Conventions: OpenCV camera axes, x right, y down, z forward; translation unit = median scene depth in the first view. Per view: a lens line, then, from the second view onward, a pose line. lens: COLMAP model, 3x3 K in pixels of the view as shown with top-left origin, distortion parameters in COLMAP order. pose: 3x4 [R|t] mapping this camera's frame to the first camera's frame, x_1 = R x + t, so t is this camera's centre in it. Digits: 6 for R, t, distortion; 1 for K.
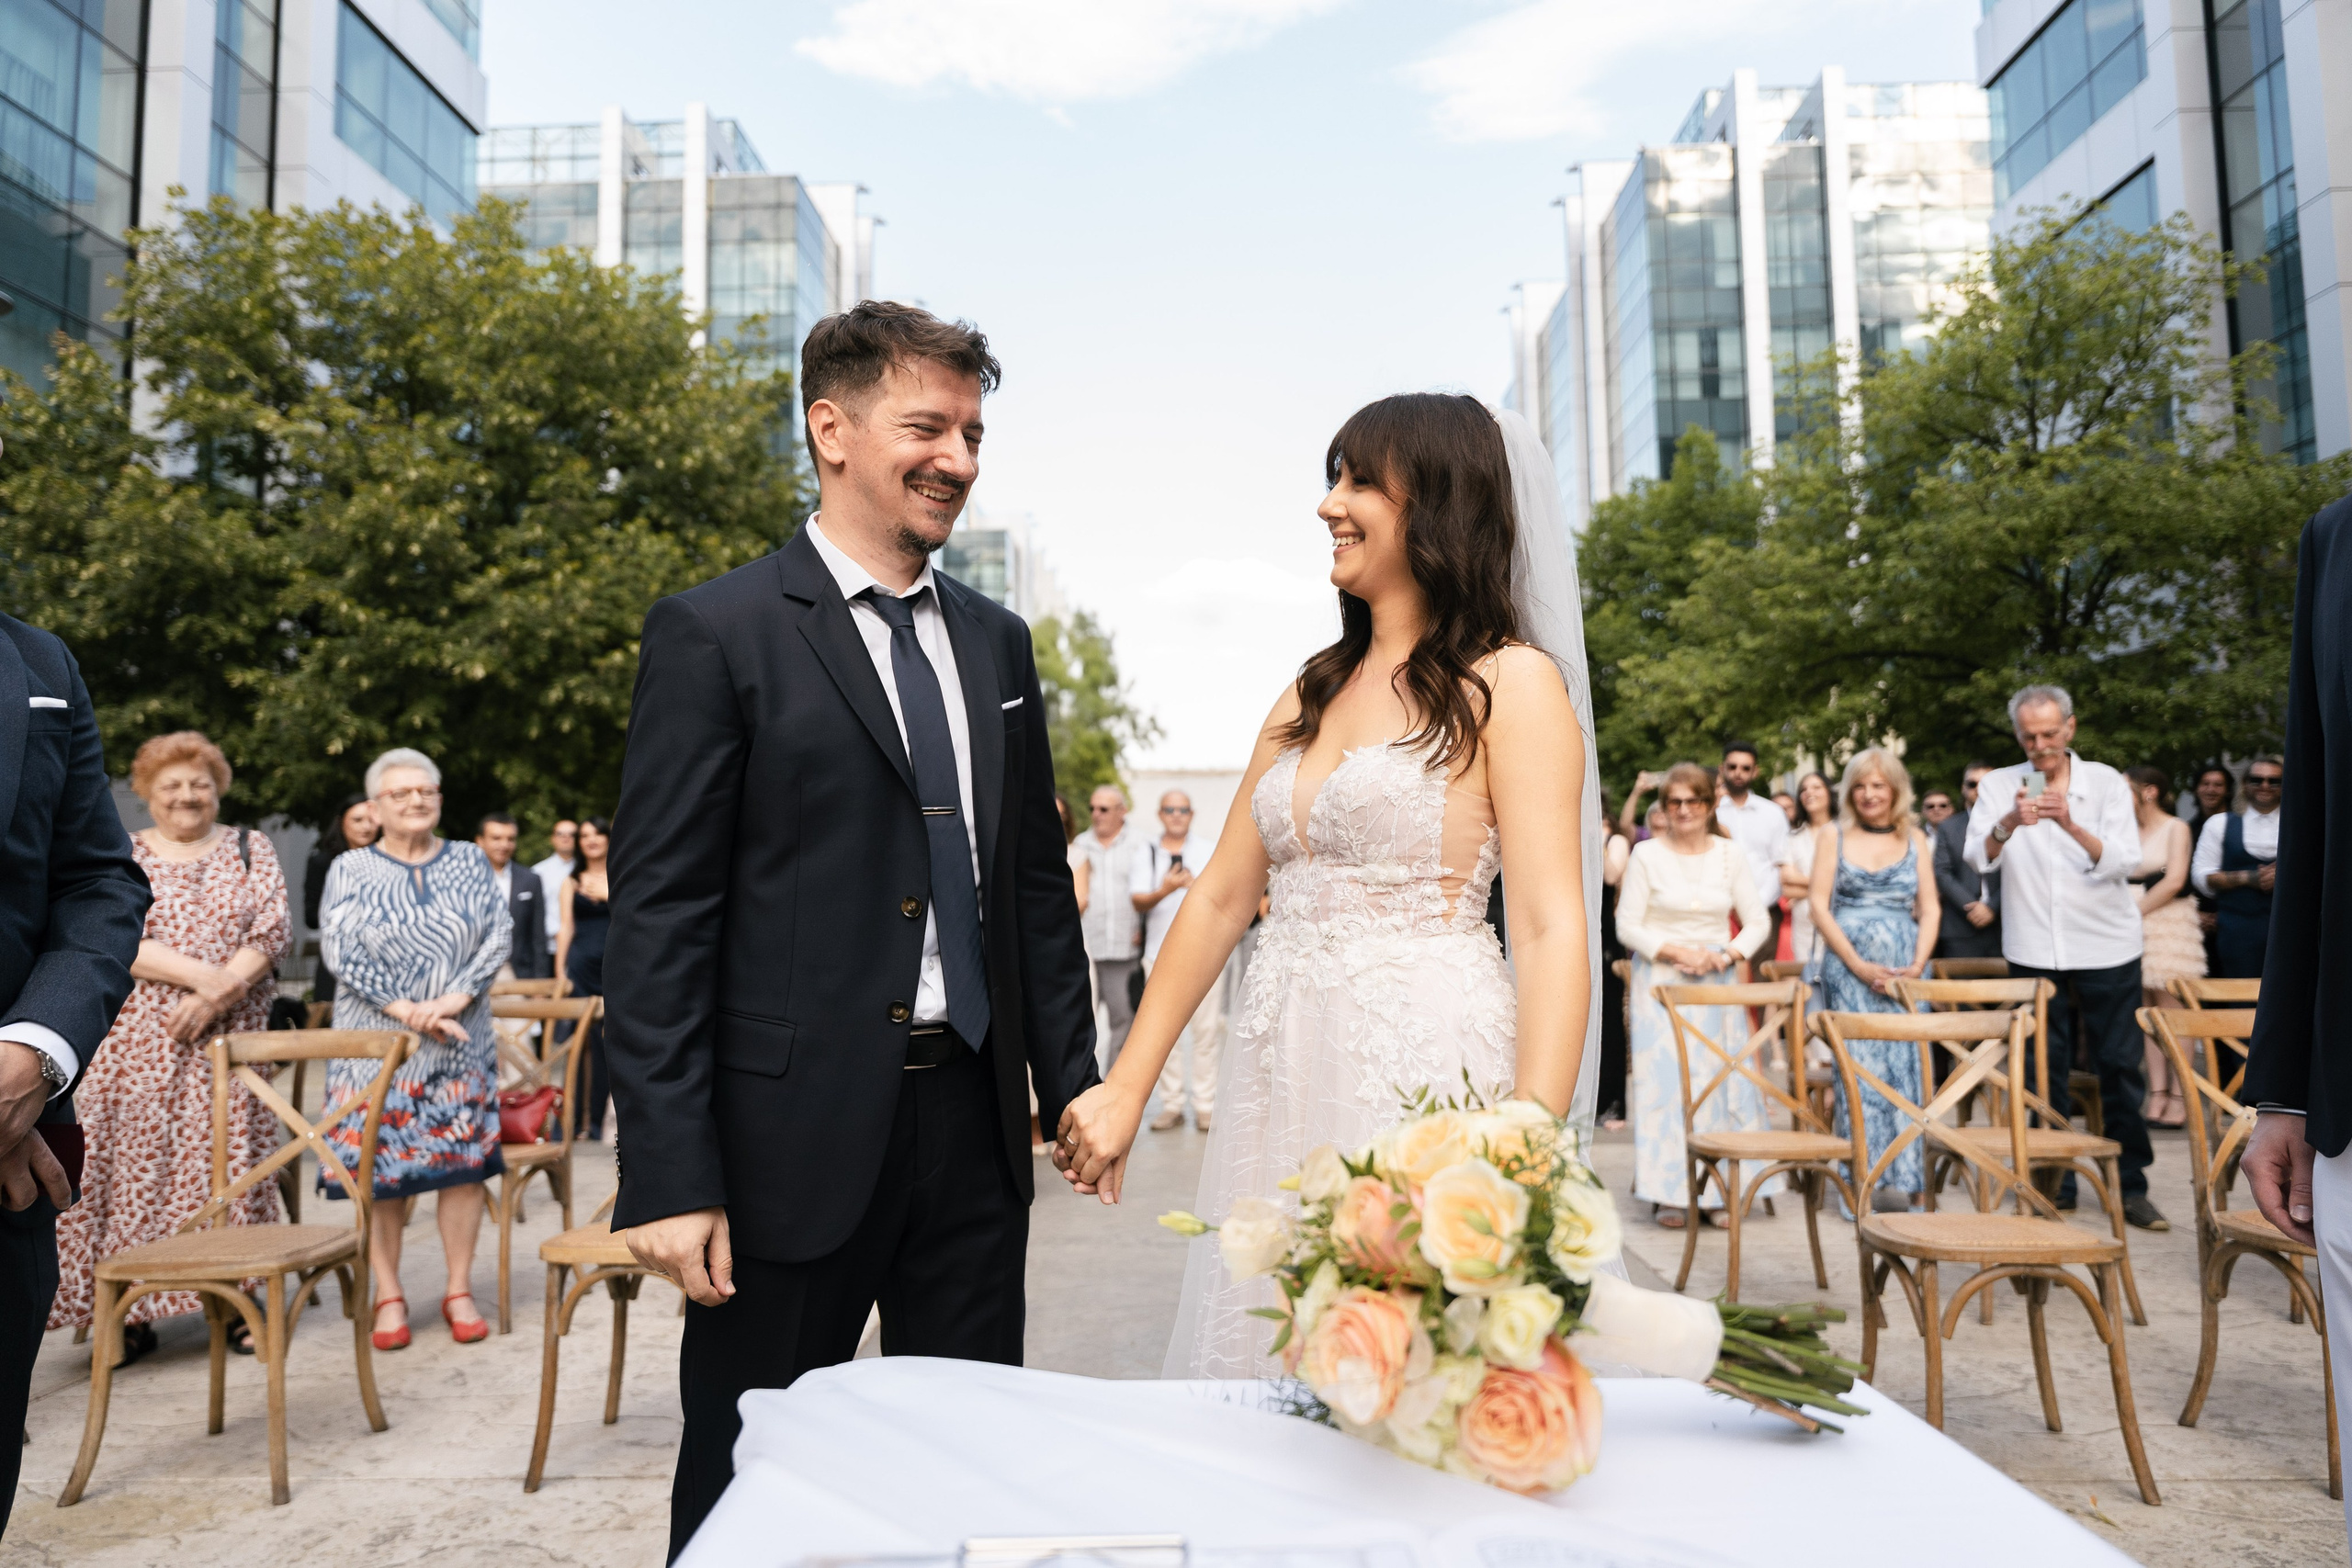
lens RADIAL K [[1566.3, 0, 1168.1], [0, 1566.3, 785.9], [0, 0, 1]] dist [-0.003985, -0.007358]
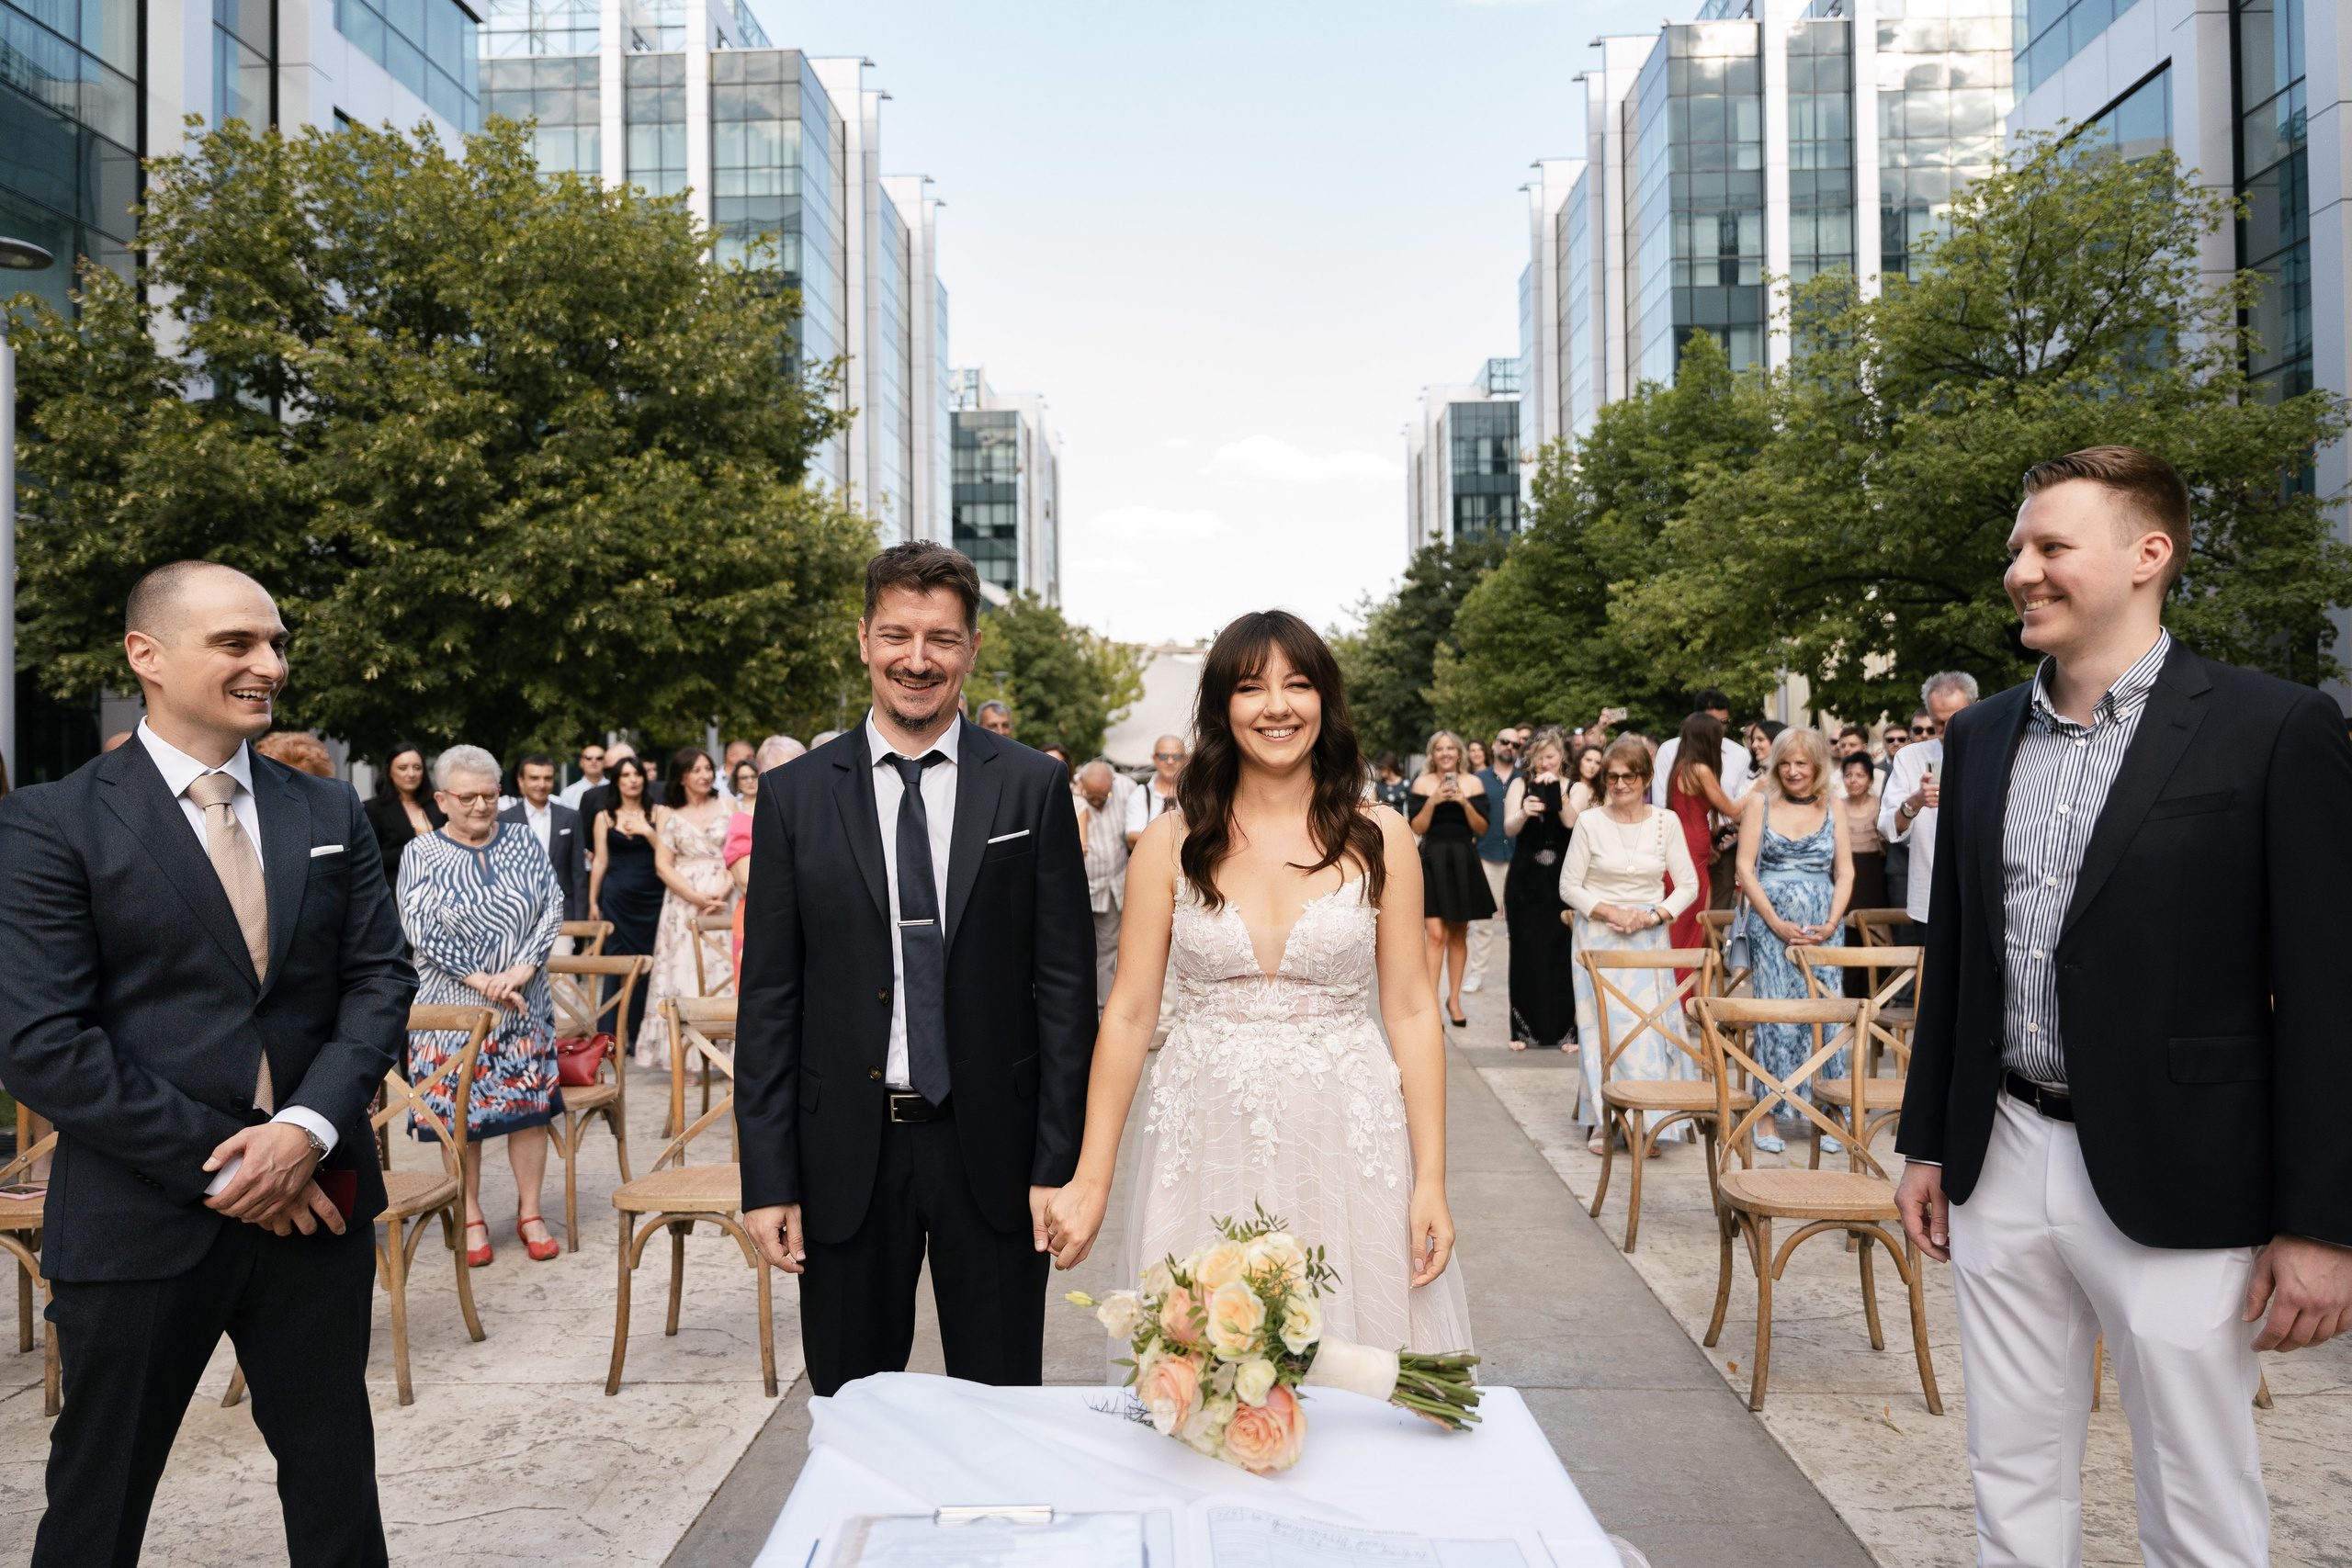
lens RADIAL K [[1573.4, 0, 1176.0], [0, 1573.4, 784.0], [0, 0, 1]] dist [-0.006017, -0.004729]
pose [[0.999988, 0.003562, -0.003466, 0.009155], [-0.003286, 0.997060, 0.076555, -0.030699], [0.003728, -0.076543, 0.997059, -0.047512]]
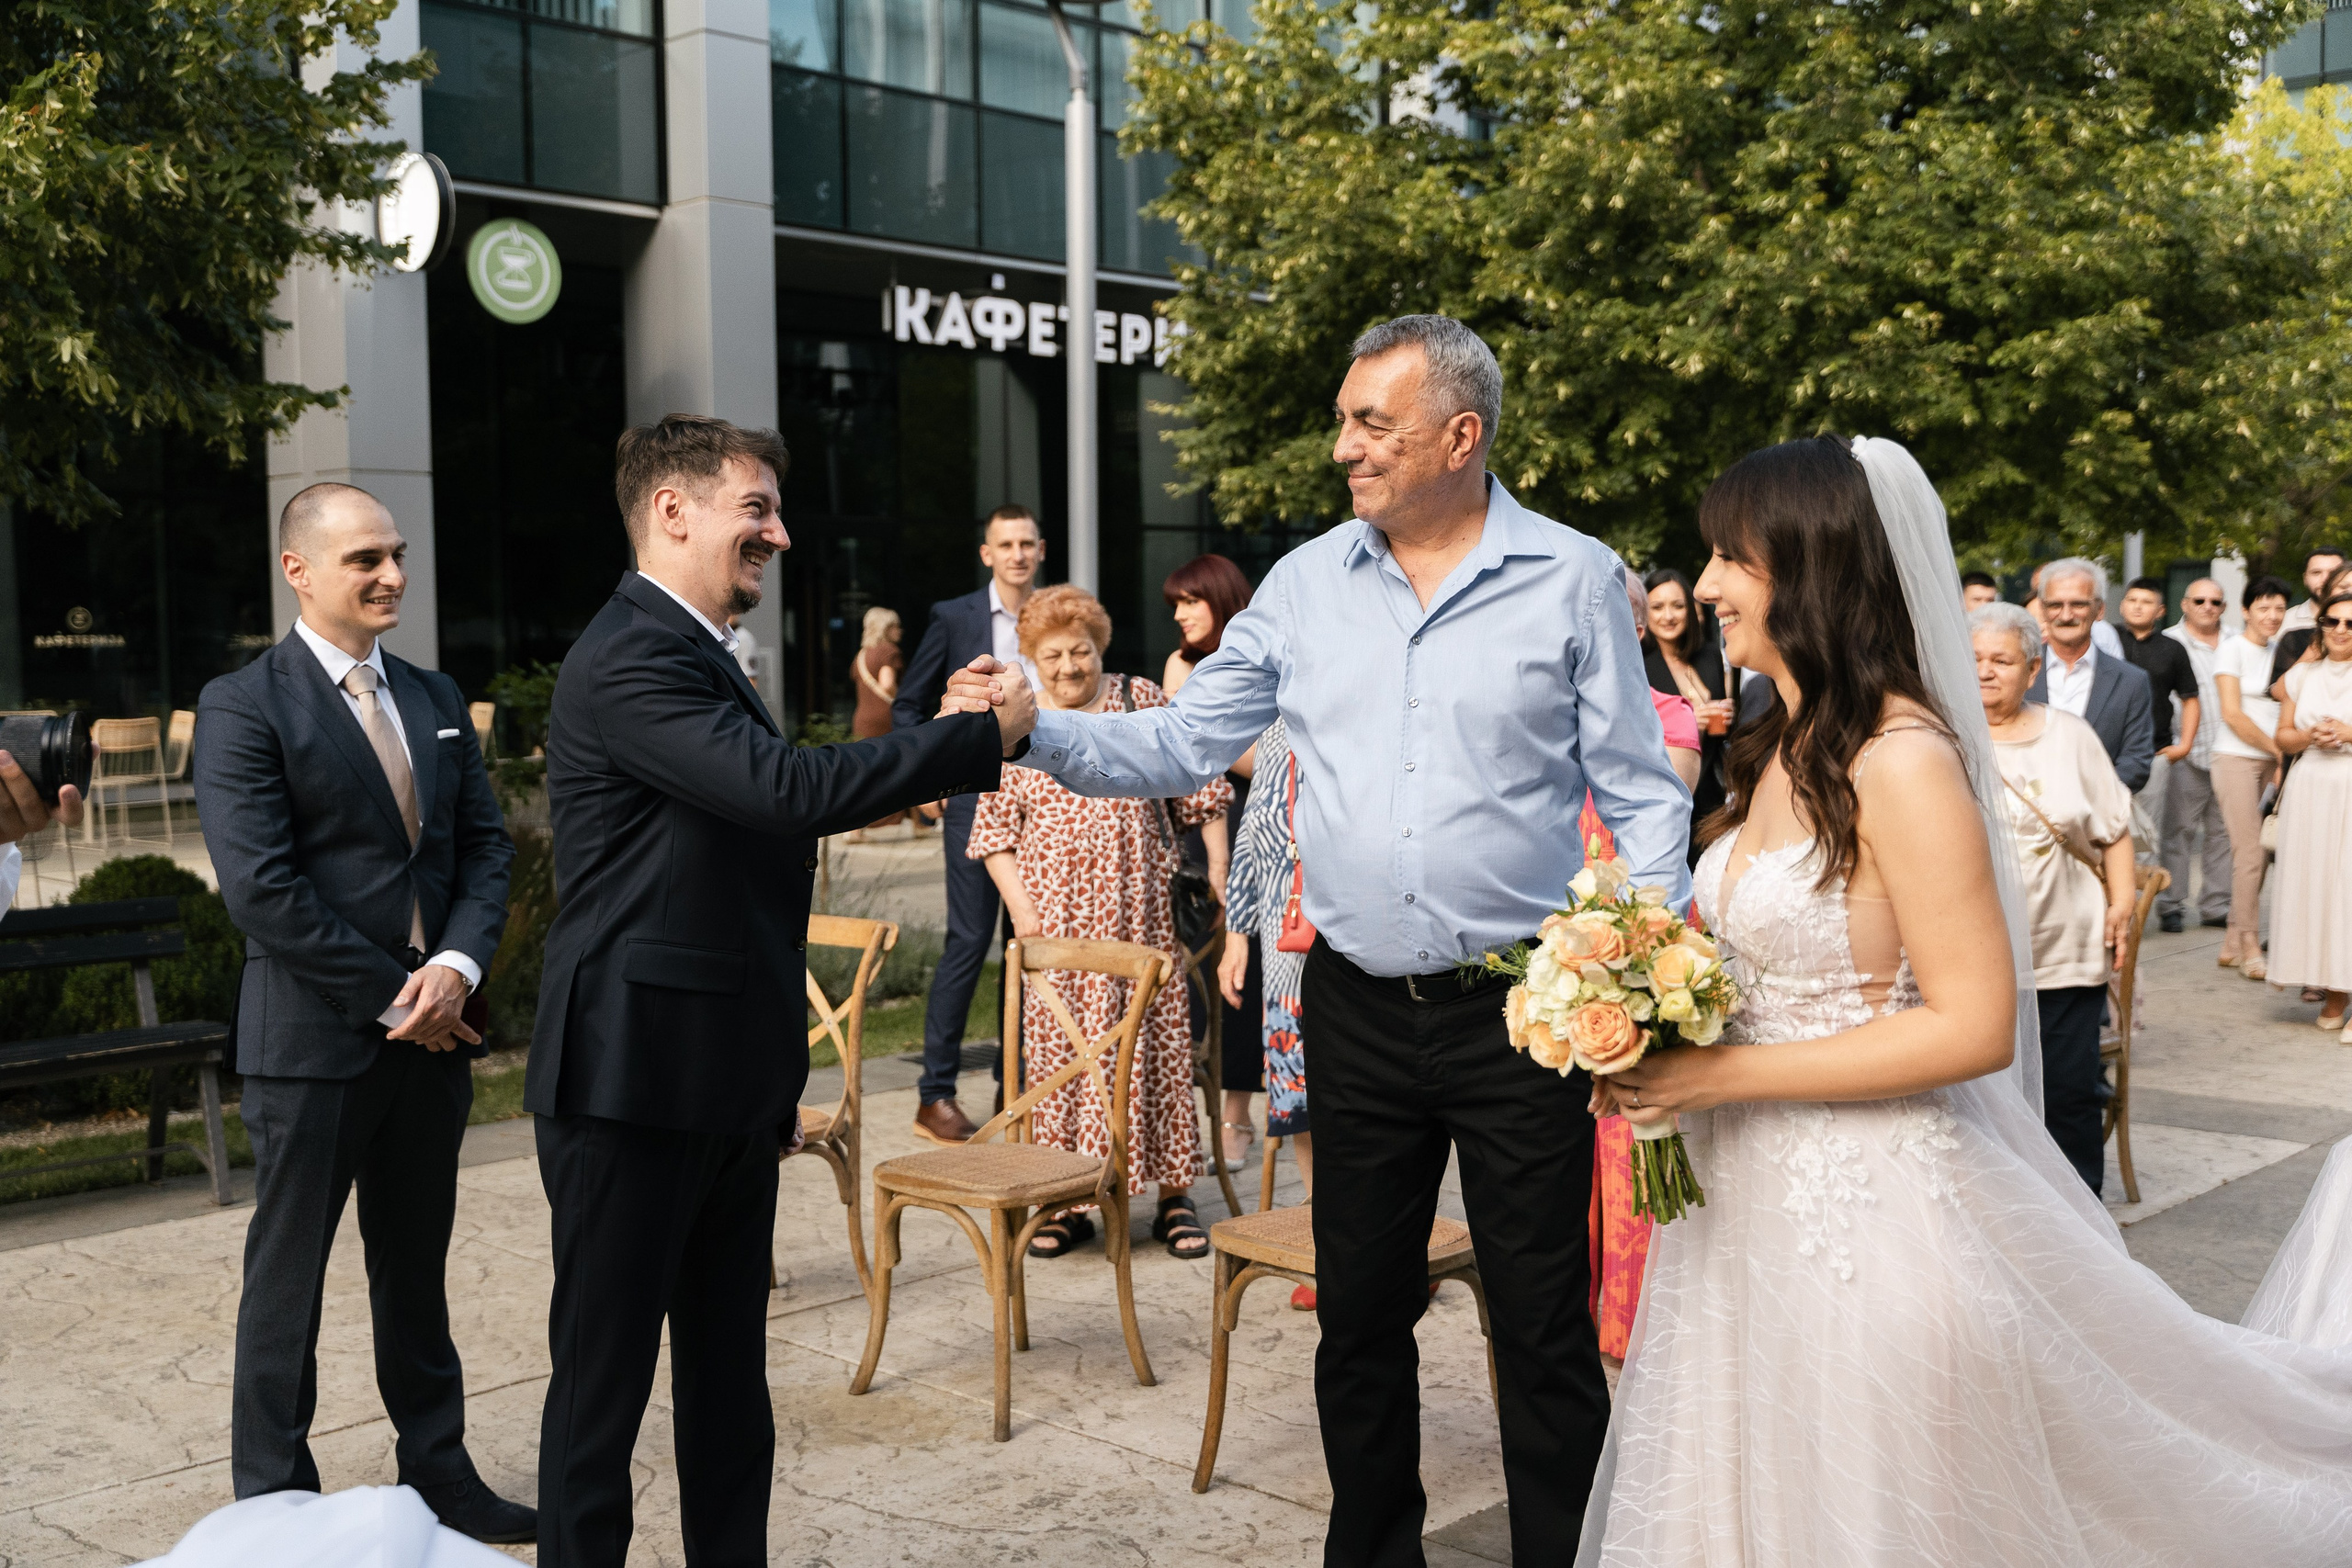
lens RADIAL K [[2402.2, 0, 1176.0], [0, 2402.2, 784.0], [0, 0, 1]] dist [0.006238, 0.011517]
pose [[0.737638, 0.050763, -0.673286, 0.127551], [0.048353, 0.990638, 0.127665, -0.033119], [0.673463, -0.126726, 0.728277, 0.009741]]
